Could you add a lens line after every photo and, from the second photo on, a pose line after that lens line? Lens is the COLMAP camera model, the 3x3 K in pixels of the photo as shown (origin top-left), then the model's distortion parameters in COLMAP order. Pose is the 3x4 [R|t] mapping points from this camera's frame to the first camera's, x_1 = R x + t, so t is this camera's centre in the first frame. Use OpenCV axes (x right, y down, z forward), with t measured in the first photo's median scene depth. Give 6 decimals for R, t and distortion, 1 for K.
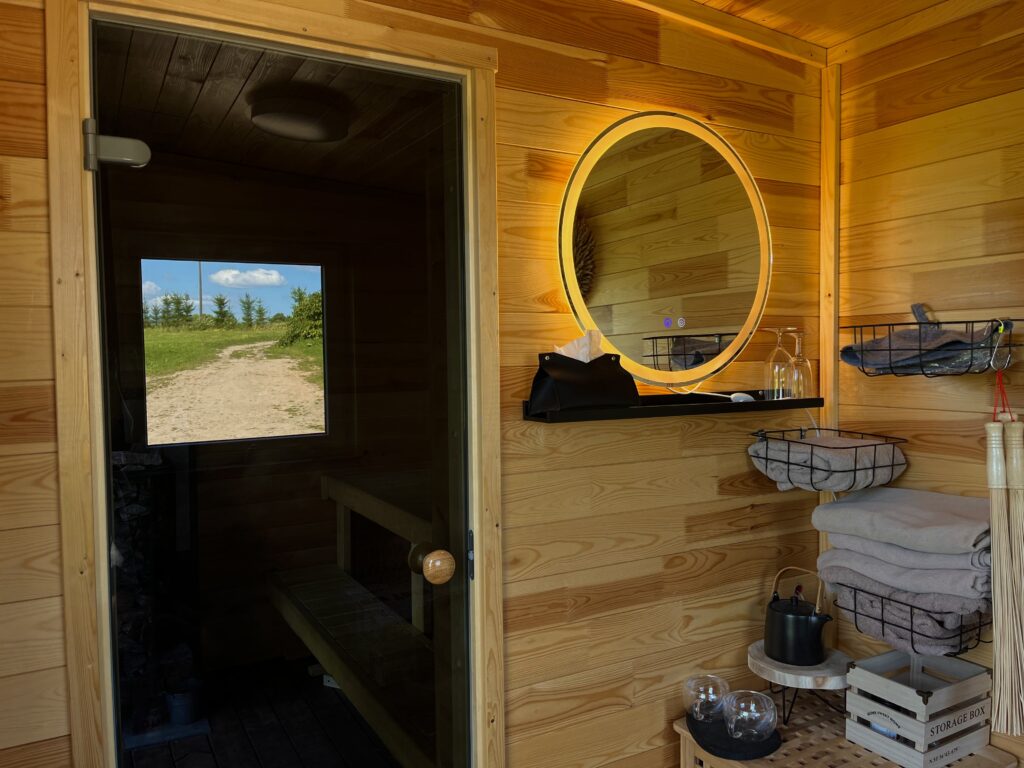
lens RADIAL K [[773.3, 0, 511.3], [0, 773.3, 384.5], [0, 0, 1]] dist [0.066573, -0.099956]
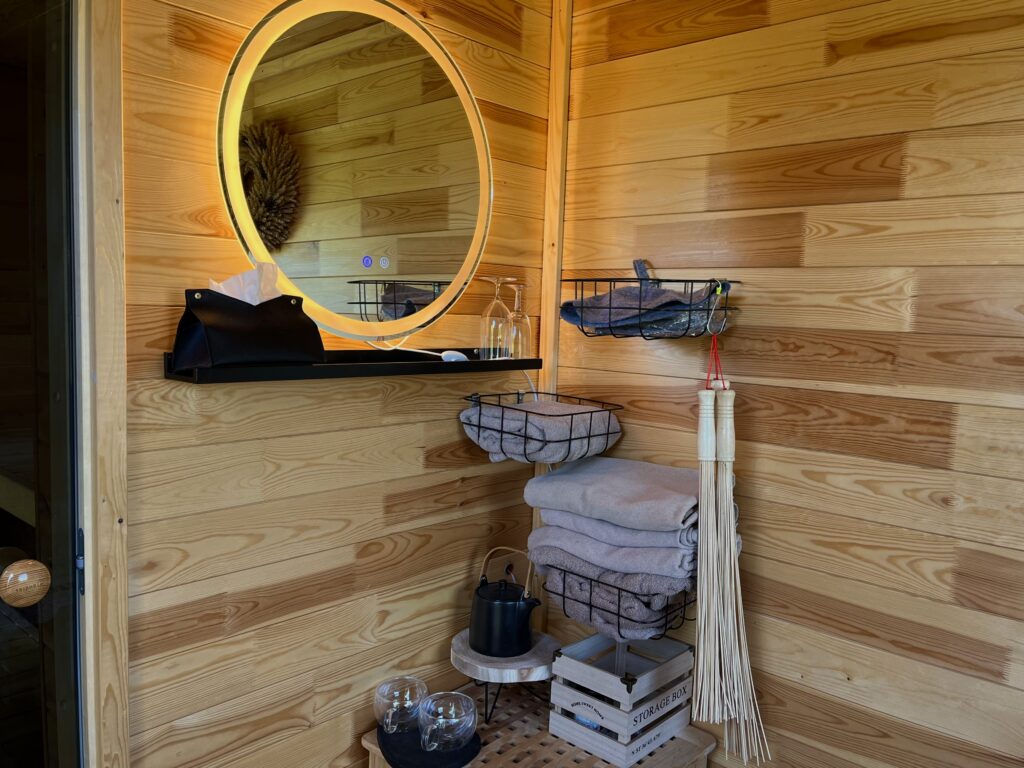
lens RADIAL K [[773.3, 0, 520.6], [0, 773.3, 383.5], [0, 0, 1]] dist [0.066573, -0.099956]
pose [[0.944859, 0.015933, 0.327091, 0.091754], [-0.034835, 0.998039, 0.052009, -0.000007], [-0.325621, -0.060535, 0.943561, 0.176049]]
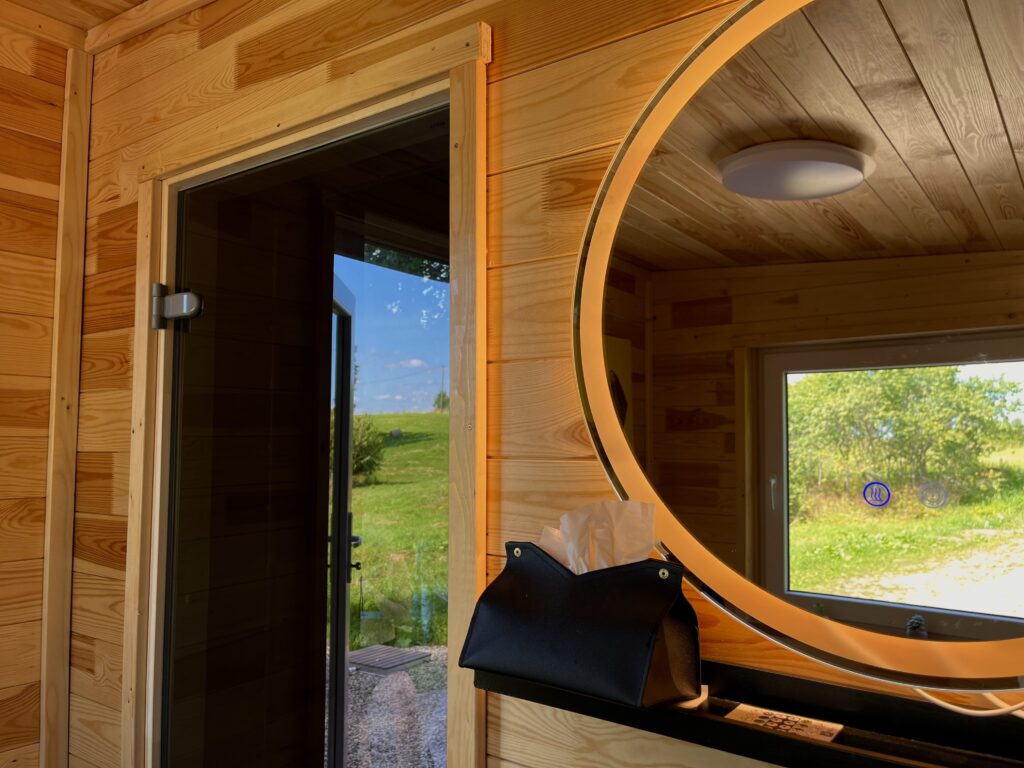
lens RADIAL K [[773.3, 0, 509.1], [0, 773.3, 386.6], [0, 0, 1]] dist [0.066573, -0.099956]
pose [[0.419930, -0.044636, -0.906458, 0.487876], [-0.051203, 0.996034, -0.072767, -0.100297], [0.906111, 0.076970, 0.415979, 0.735711]]
